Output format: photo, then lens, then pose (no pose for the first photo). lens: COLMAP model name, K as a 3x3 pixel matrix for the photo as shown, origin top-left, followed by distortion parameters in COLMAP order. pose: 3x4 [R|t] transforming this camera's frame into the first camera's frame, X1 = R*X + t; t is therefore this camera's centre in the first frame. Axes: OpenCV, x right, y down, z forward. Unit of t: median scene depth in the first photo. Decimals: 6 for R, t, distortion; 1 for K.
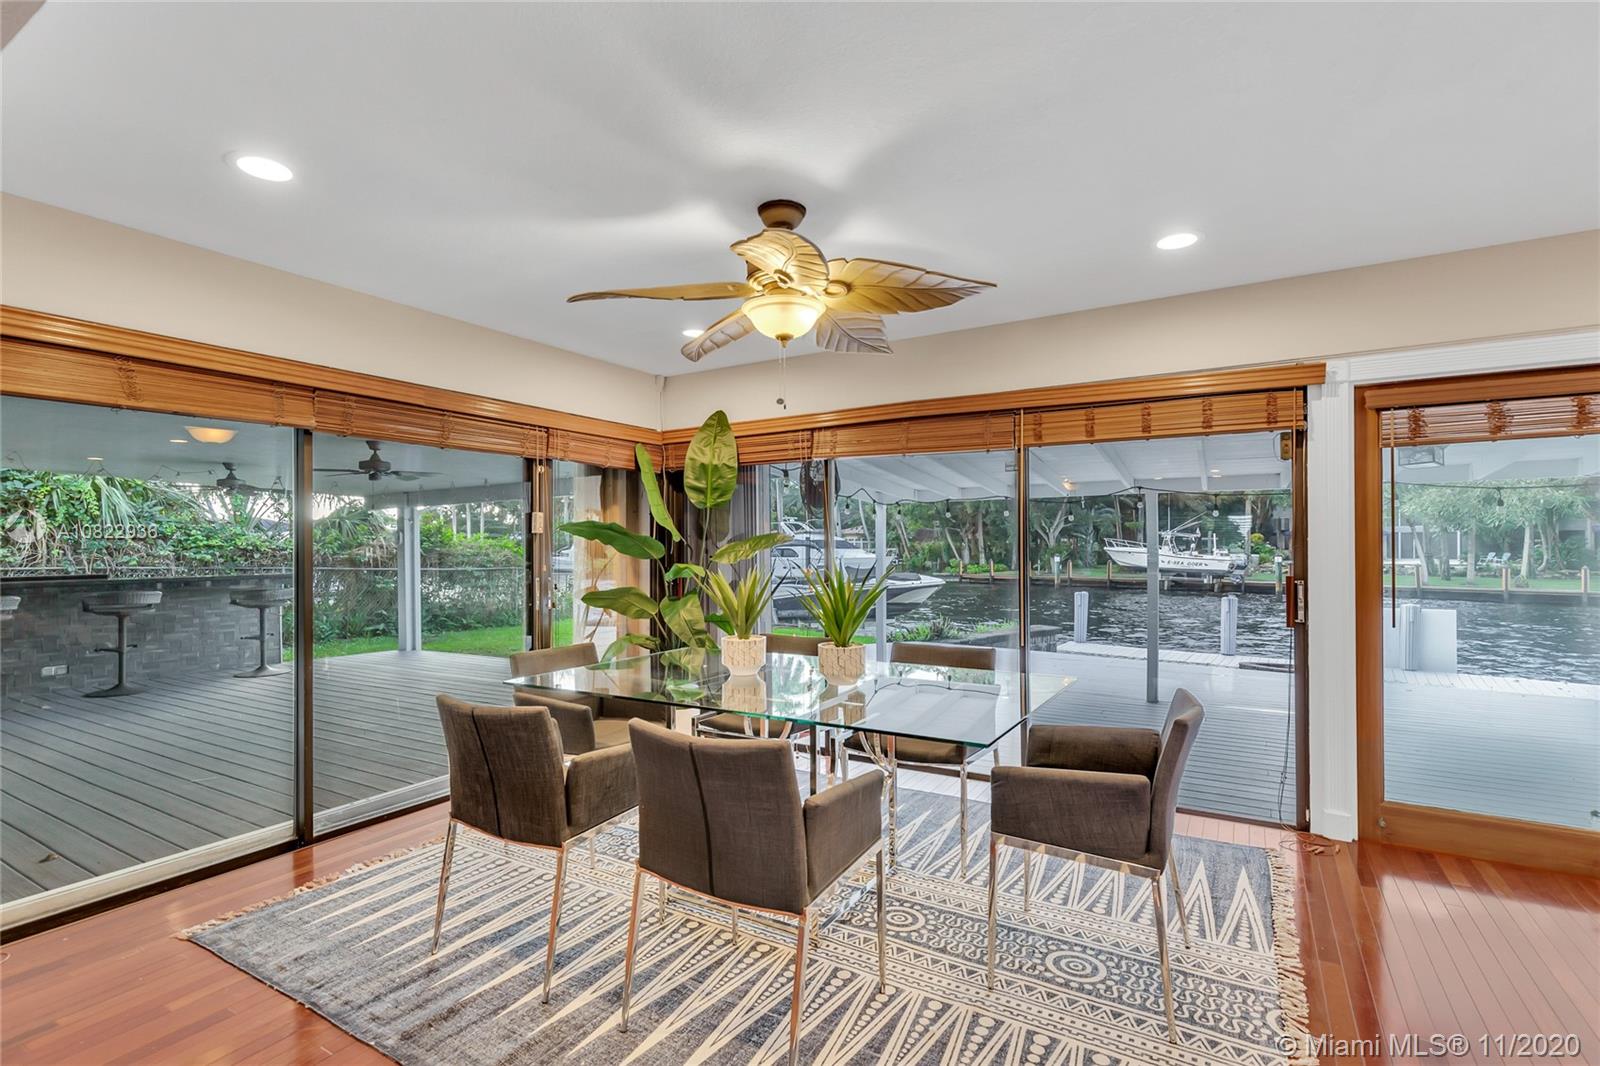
lens RADIAL K [[769.5, 0, 752.0], [0, 769.5, 539.4], [0, 0, 1]] dist [0.000149, 0.000001]
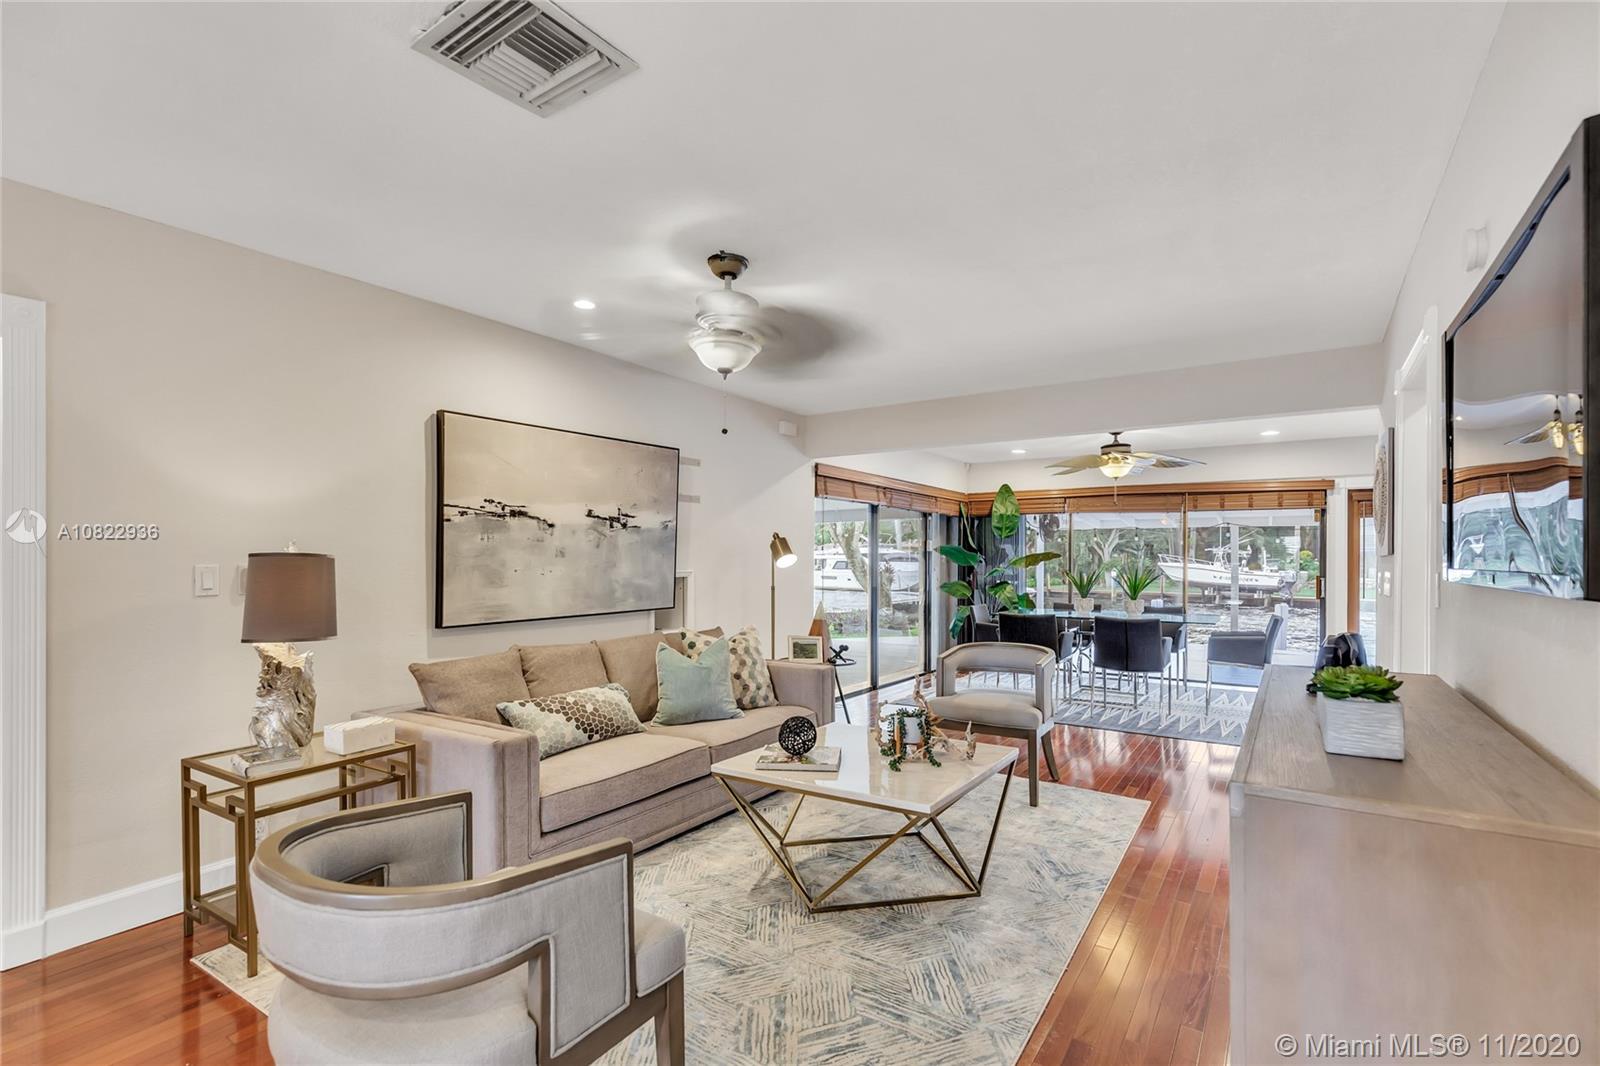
lens RADIAL K [[741.5, 0, 807.1], [0, 741.5, 554.4], [0, 0, 1]] dist [-0.001422, -0.000149]
pose [[0.999884, 0.009924, -0.011594, -0.605674], [-0.009884, 0.999945, 0.003554, -0.004229], [0.011628, -0.003439, 0.999926, -0.932821]]
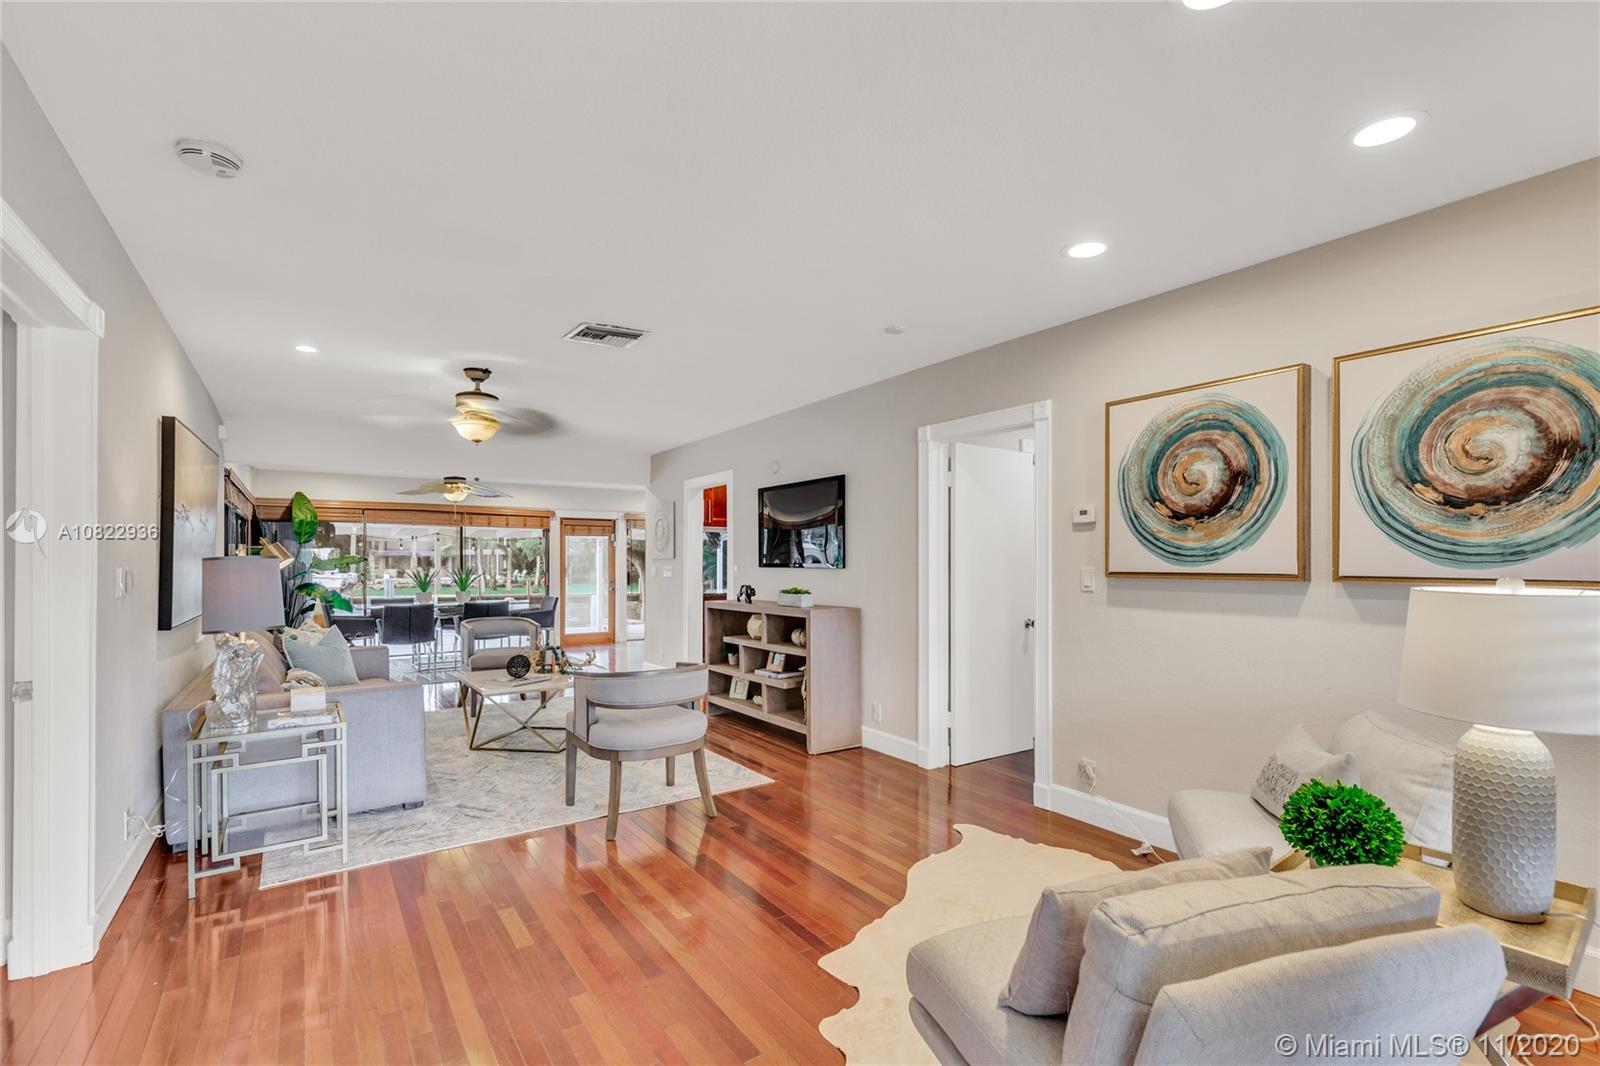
lens RADIAL K [[689.1, 0, 799.9], [0, 689.1, 567.5], [0, 0, 1]] dist [-0.000509, -0.000193]
pose [[0.400639, -0.000273, 0.916236, -1.426861], [-0.009243, 0.999948, 0.004340, 0.009901], [-0.916189, -0.010208, 0.400616, -1.102708]]
